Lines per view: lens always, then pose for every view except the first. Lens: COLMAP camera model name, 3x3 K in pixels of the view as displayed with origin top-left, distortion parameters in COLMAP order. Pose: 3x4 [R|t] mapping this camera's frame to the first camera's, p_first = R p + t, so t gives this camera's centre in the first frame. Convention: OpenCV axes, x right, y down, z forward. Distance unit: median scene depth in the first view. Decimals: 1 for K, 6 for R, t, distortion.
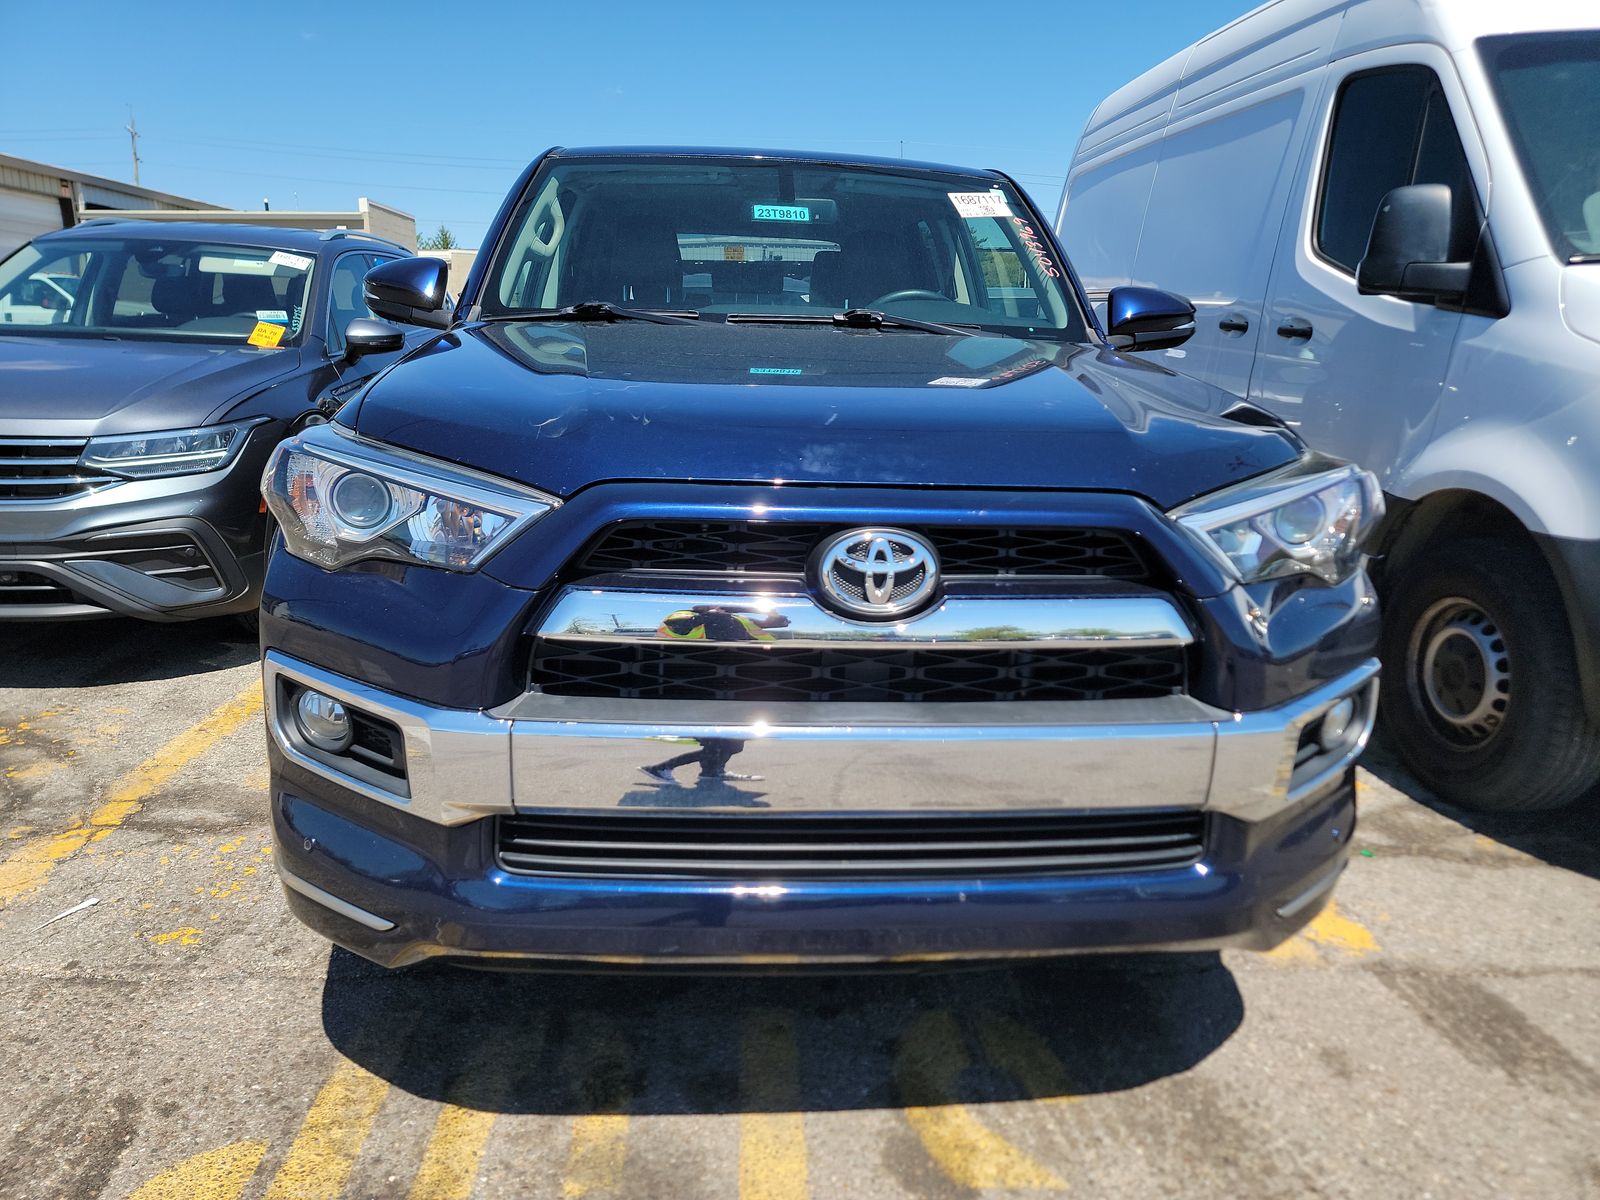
lens RADIAL K [[1108.9, 0, 800.0], [0, 1108.9, 600.0], [0, 0, 1]] dist [0.072219, -0.055868]
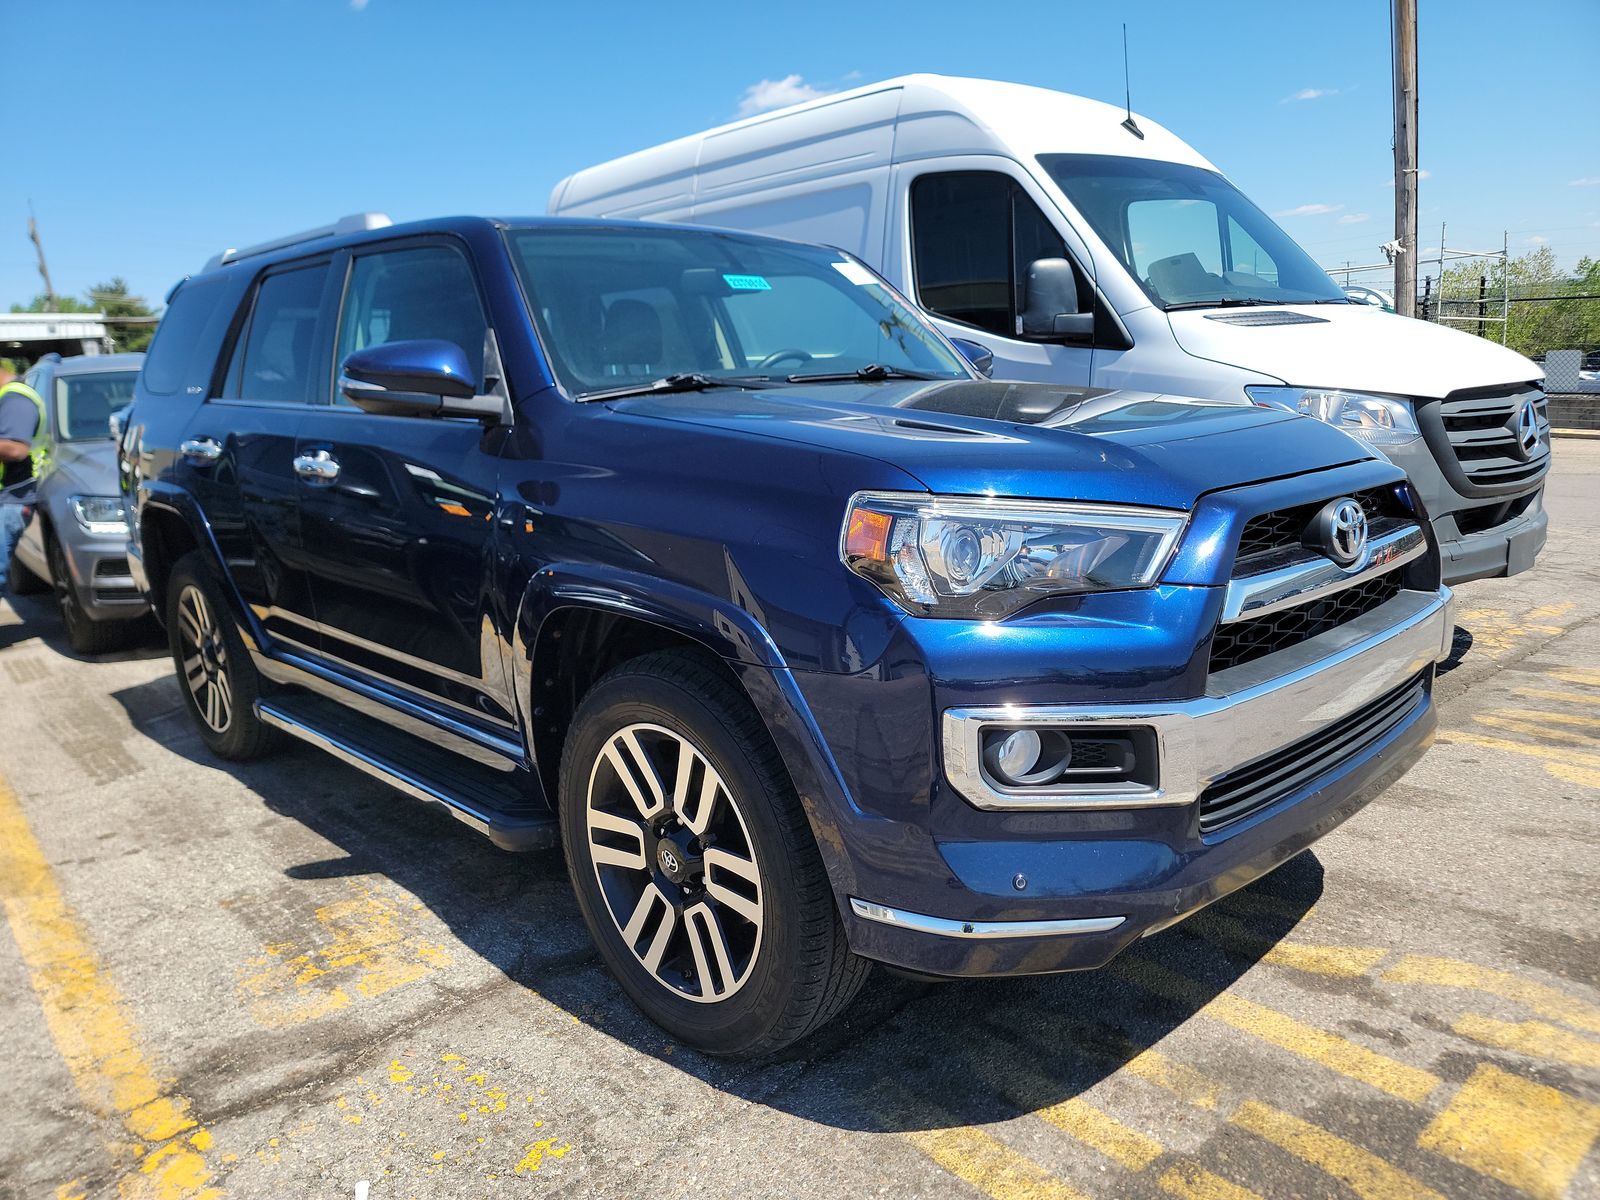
lens RADIAL K [[1121.7, 0, 790.2], [0, 1121.7, 616.0], [0, 0, 1]] dist [0.071068, -0.068708]
pose [[0.777442, -0.191703, 0.599028, -0.951417], [0.218611, 0.975398, 0.028428, -0.080788], [-0.589740, 0.108853, 0.800224, 0.209515]]
